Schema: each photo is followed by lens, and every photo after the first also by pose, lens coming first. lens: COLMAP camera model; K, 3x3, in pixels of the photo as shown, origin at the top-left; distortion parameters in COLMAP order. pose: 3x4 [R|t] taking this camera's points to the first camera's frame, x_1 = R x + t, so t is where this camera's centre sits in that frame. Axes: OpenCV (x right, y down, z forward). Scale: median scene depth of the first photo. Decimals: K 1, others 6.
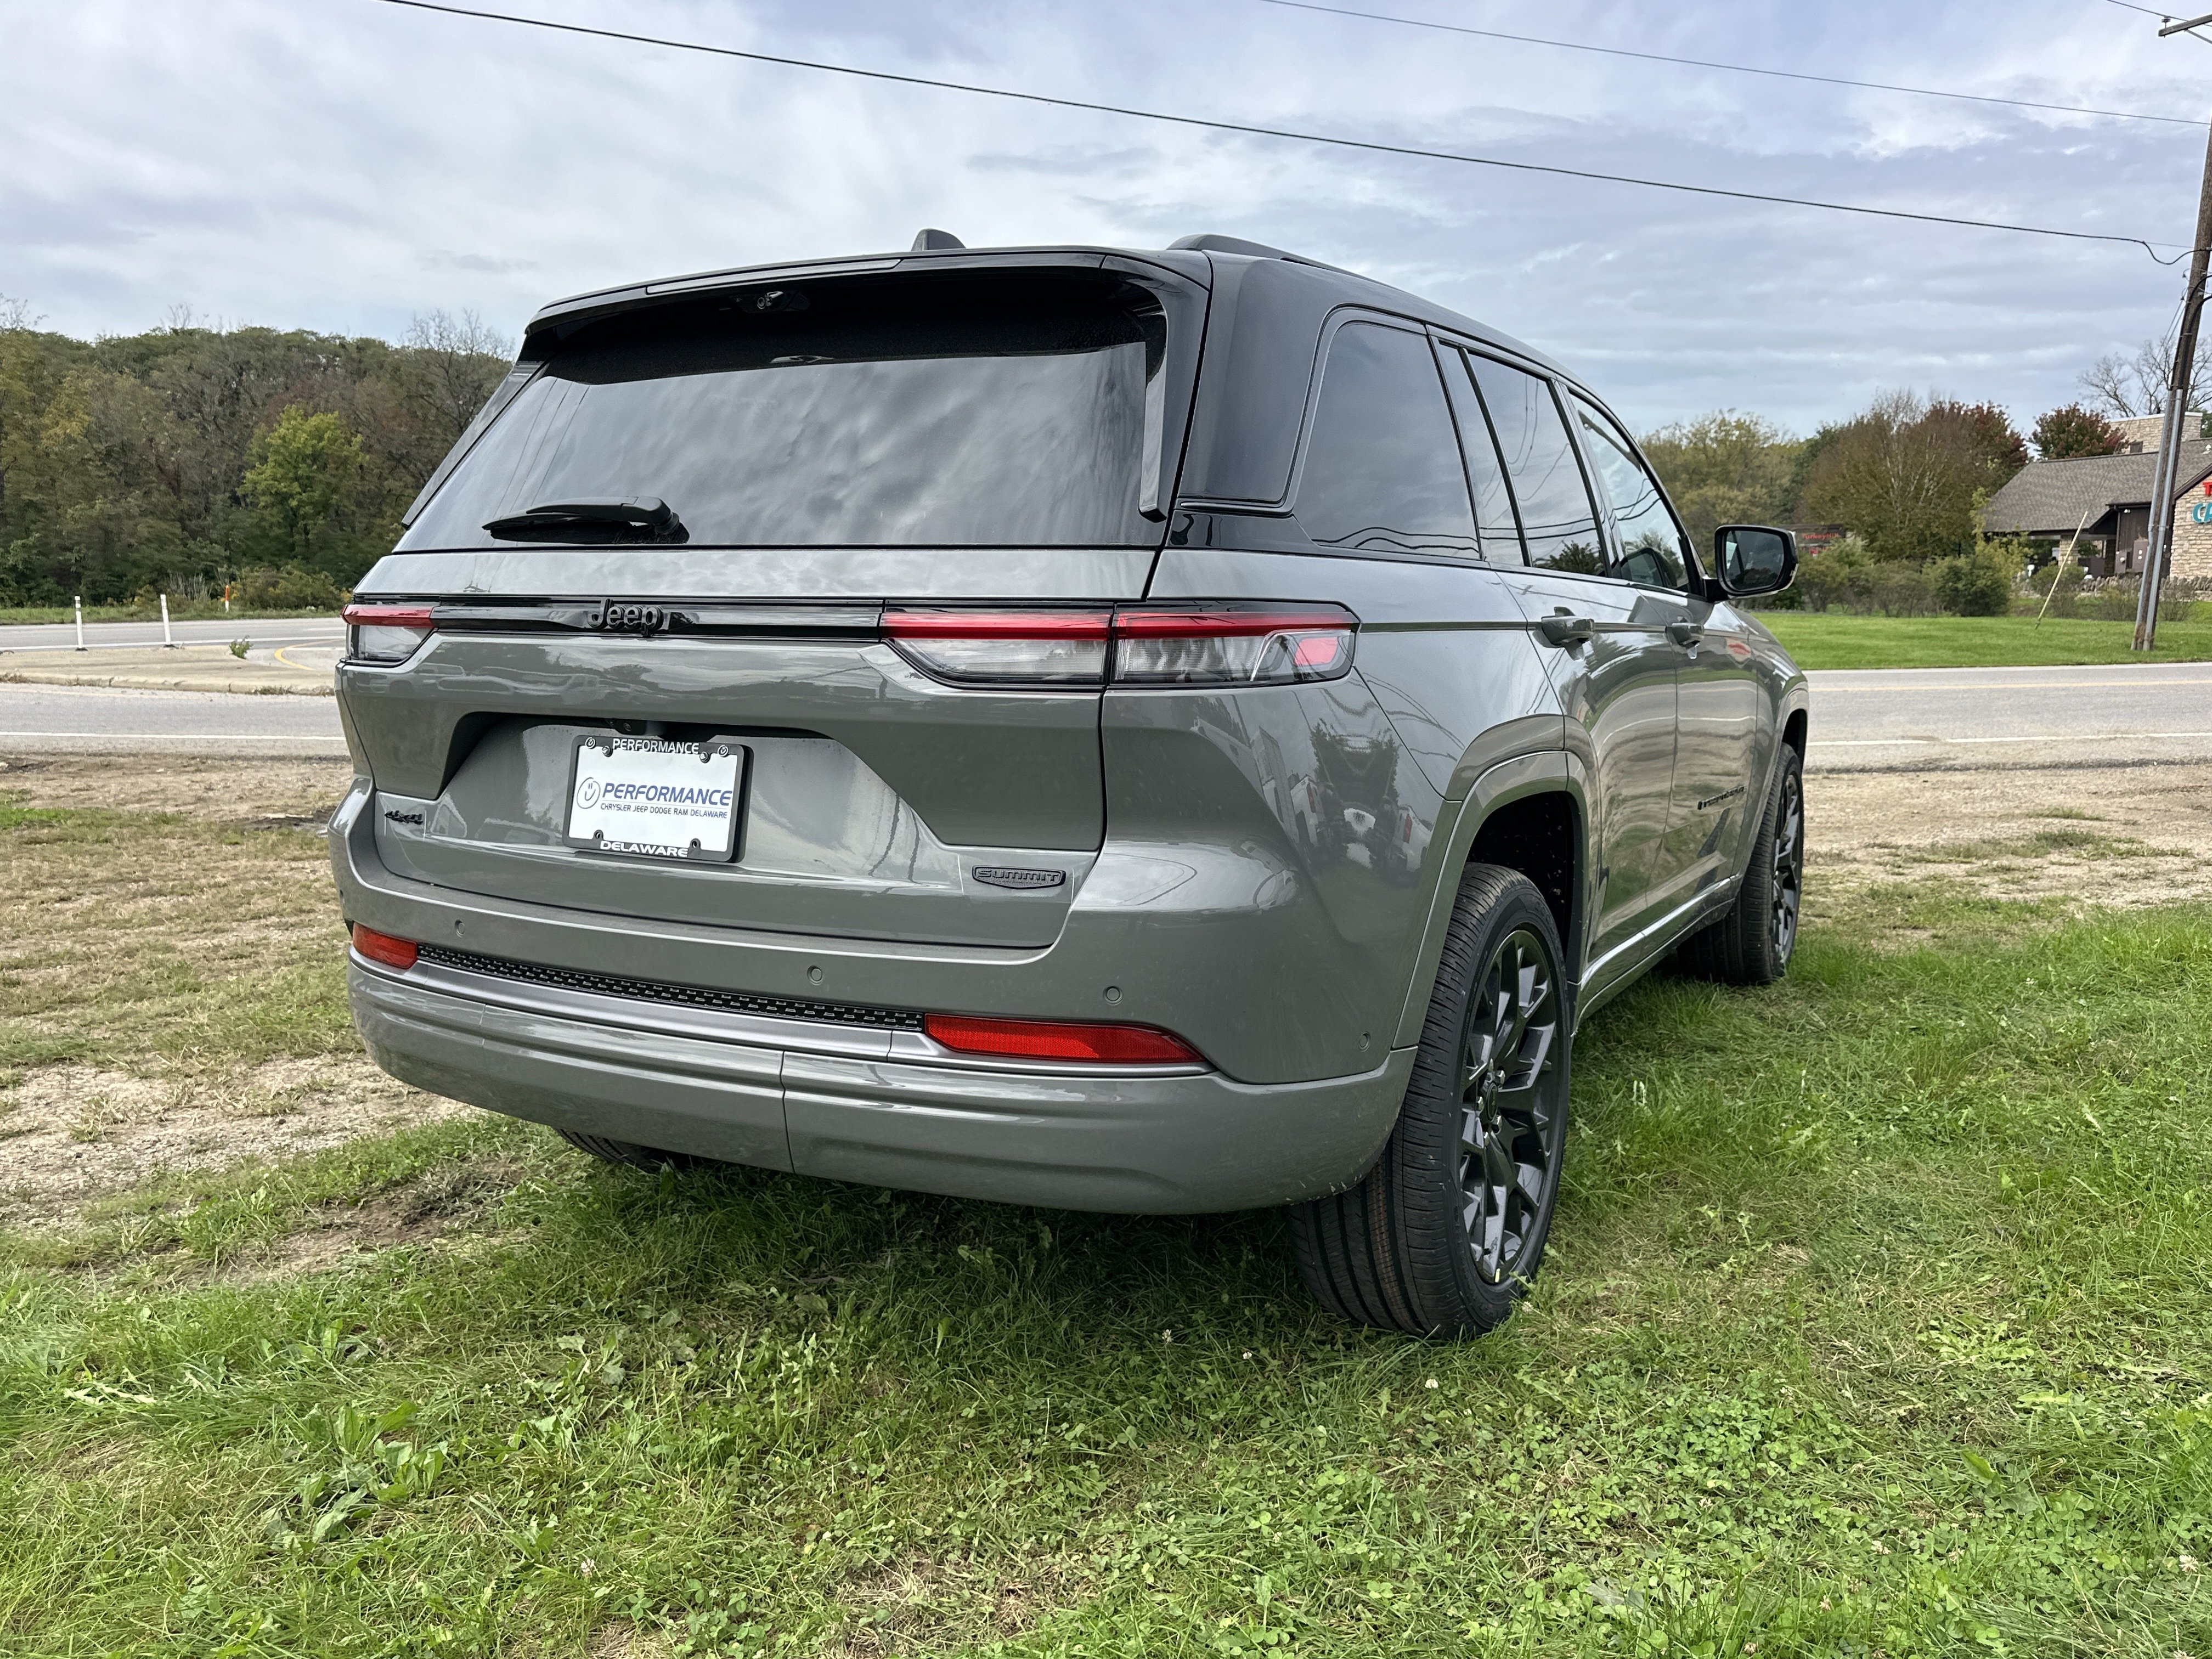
lens RADIAL K [[1735.5, 0, 1136.9], [0, 1735.5, 868.7], [0, 0, 1]] dist [0.032585, -0.032454]
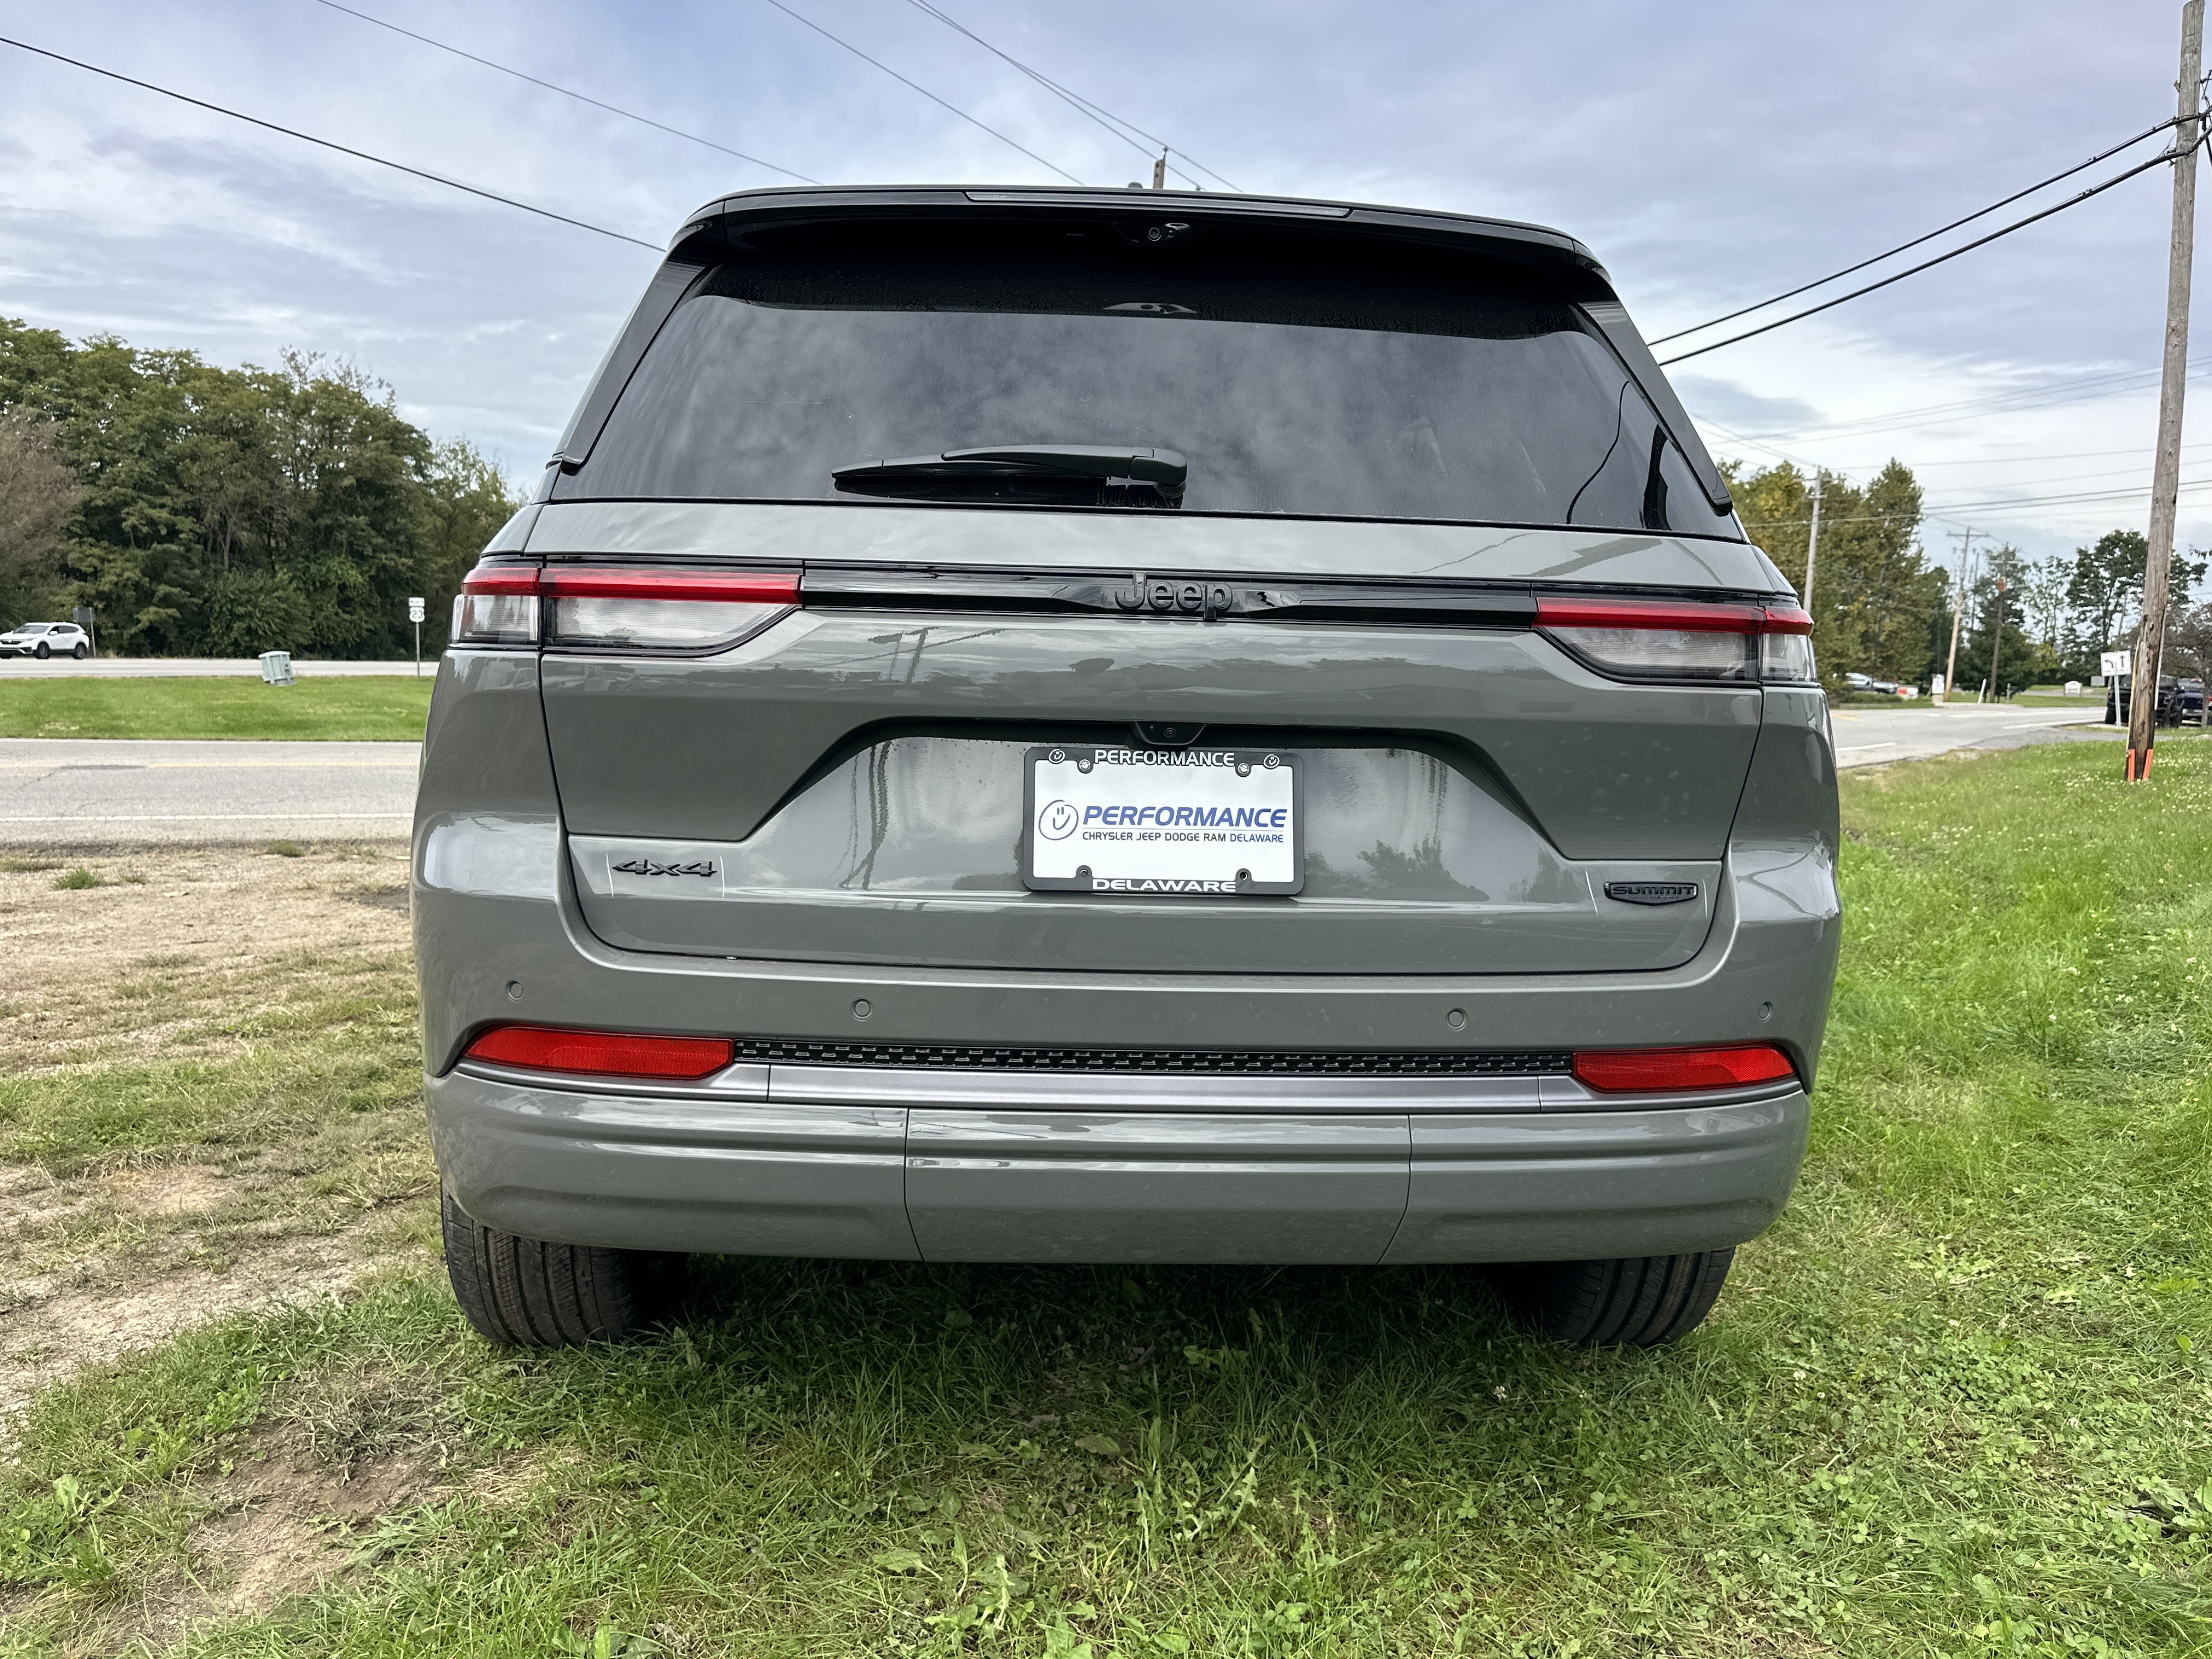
lens RADIAL K [[1735.5, 0, 1094.3], [0, 1735.5, 844.7], [0, 0, 1]] dist [0.032585, -0.032454]
pose [[0.851518, -0.027550, 0.523600, -0.737543], [0.057348, 0.997521, -0.040776, 0.000334], [-0.521179, 0.064749, 0.850988, 0.345737]]
